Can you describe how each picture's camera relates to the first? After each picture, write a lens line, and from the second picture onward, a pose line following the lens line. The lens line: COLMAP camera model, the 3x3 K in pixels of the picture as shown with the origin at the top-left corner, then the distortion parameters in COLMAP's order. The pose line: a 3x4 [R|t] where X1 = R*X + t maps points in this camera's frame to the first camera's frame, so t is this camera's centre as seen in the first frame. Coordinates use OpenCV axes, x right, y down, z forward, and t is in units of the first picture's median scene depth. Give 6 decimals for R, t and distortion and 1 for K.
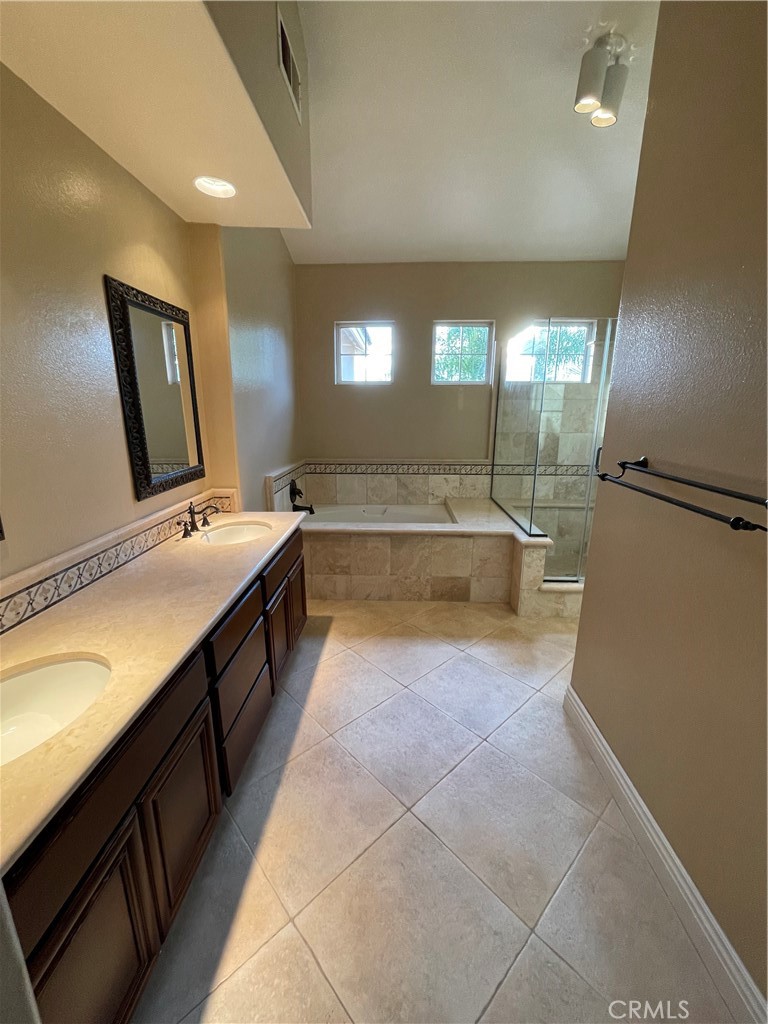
lens RADIAL K [[414.7, 0, 383.4], [0, 414.7, 510.8], [0, 0, 1]] dist [-0.002572, -0.000934]
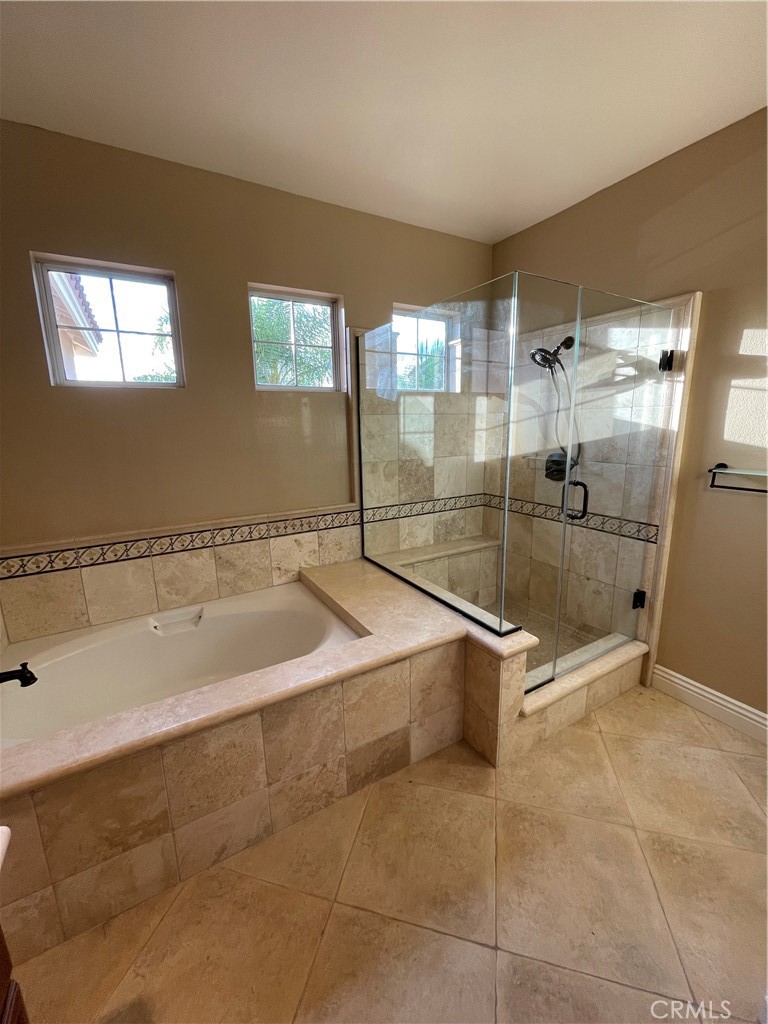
lens RADIAL K [[414.7, 0, 387.0], [0, 414.7, 508.8], [0, 0, 1]] dist [-0.002572, -0.000934]
pose [[0.839342, -0.123201, 0.529458, -0.061160], [0.145872, 0.989303, -0.001044, -0.105455], [-0.523666, 0.078109, 0.848336, 0.399167]]
